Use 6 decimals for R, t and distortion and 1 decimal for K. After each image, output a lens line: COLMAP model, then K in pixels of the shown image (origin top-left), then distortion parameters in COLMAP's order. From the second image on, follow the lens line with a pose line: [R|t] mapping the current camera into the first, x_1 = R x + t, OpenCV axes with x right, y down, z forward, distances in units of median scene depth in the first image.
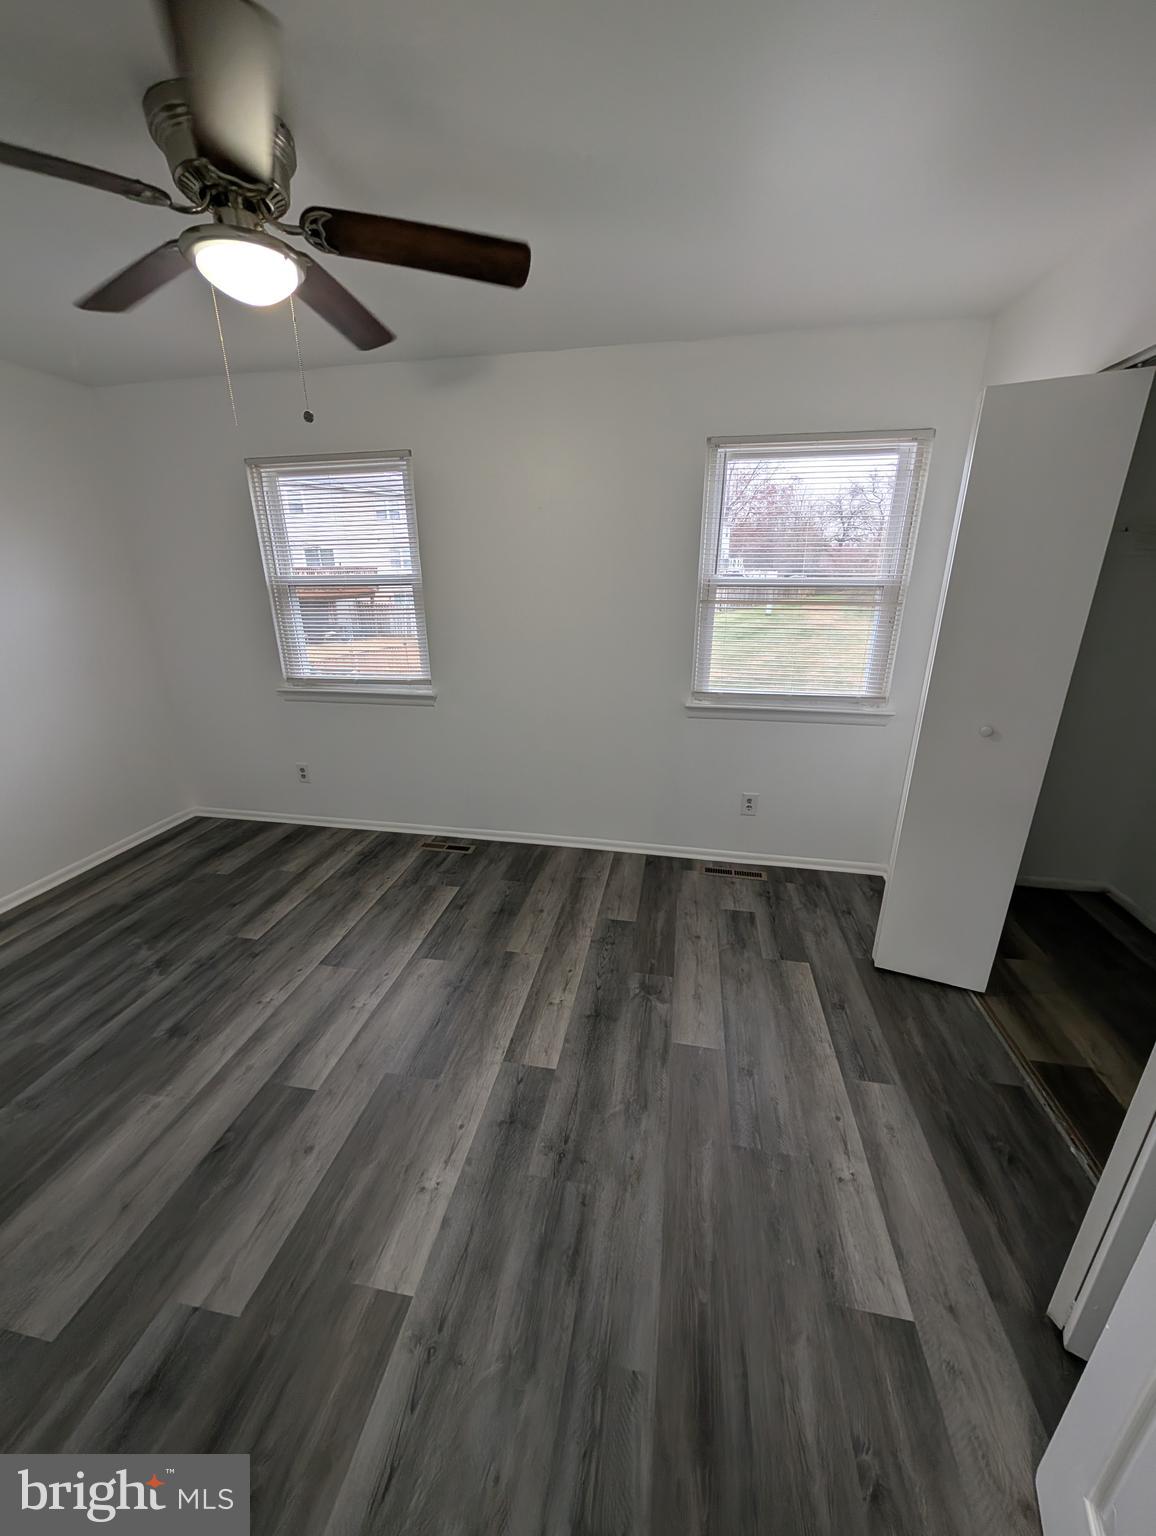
lens RADIAL K [[579.2, 0, 576.4], [0, 579.2, 771.6], [0, 0, 1]] dist [-0.001159, 0.000678]
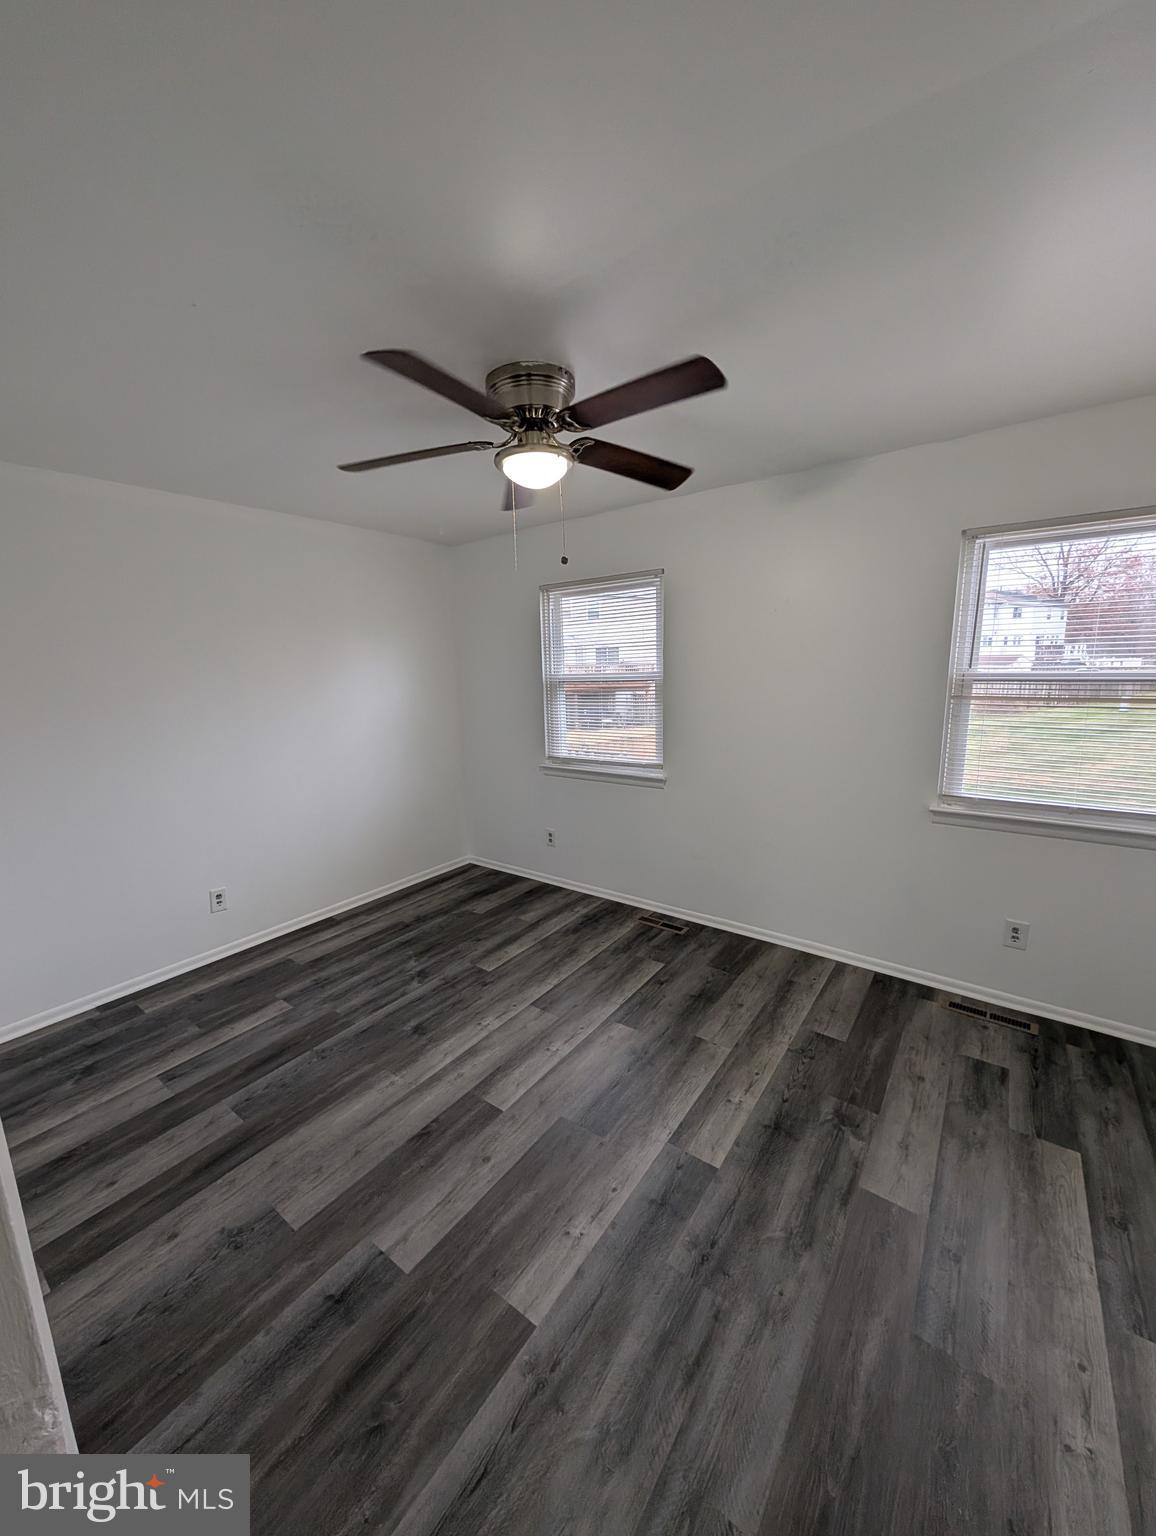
lens RADIAL K [[579.2, 0, 576.4], [0, 579.2, 771.6], [0, 0, 1]] dist [-0.001159, 0.000678]
pose [[0.899948, 0.063366, -0.431367, 0.085044], [-0.127395, 0.984423, -0.121171, 0.008161], [0.416969, 0.164002, 0.894002, -0.044509]]
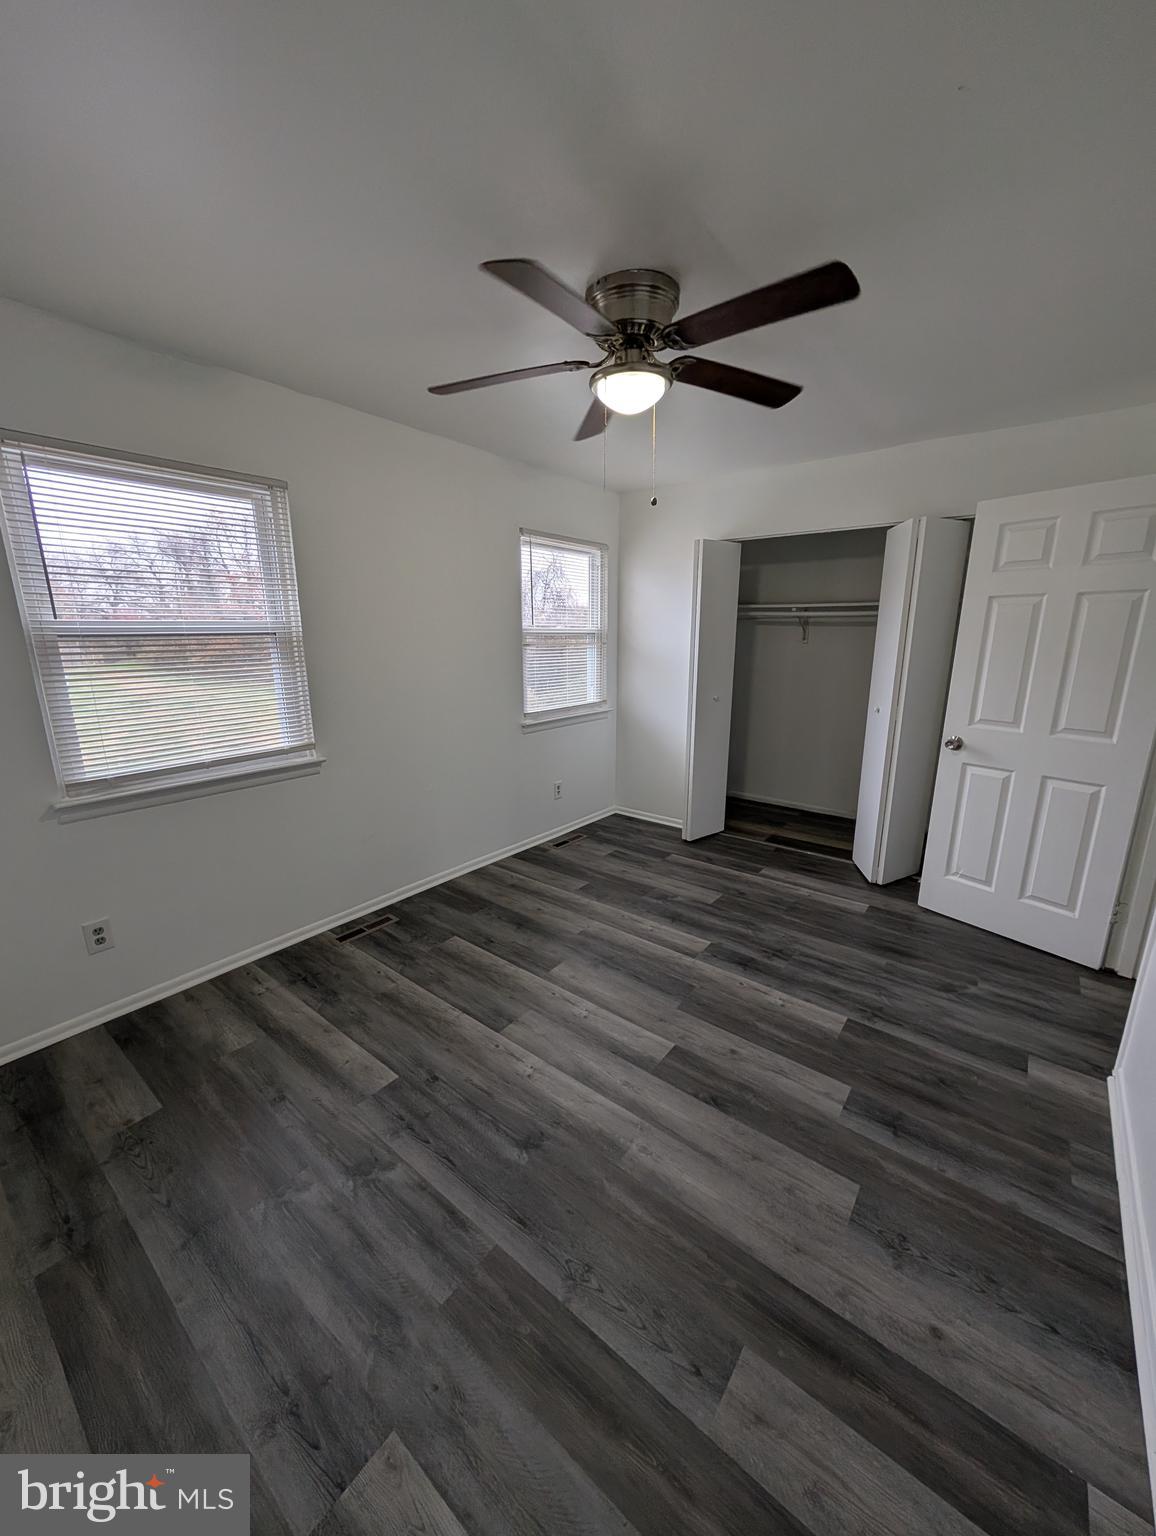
lens RADIAL K [[579.2, 0, 576.4], [0, 579.2, 771.6], [0, 0, 1]] dist [-0.001159, 0.000678]
pose [[0.462191, -0.204562, 0.862864, -0.950870], [0.293465, 0.953487, 0.068852, -0.074407], [-0.836814, 0.221398, 0.500725, 0.306172]]
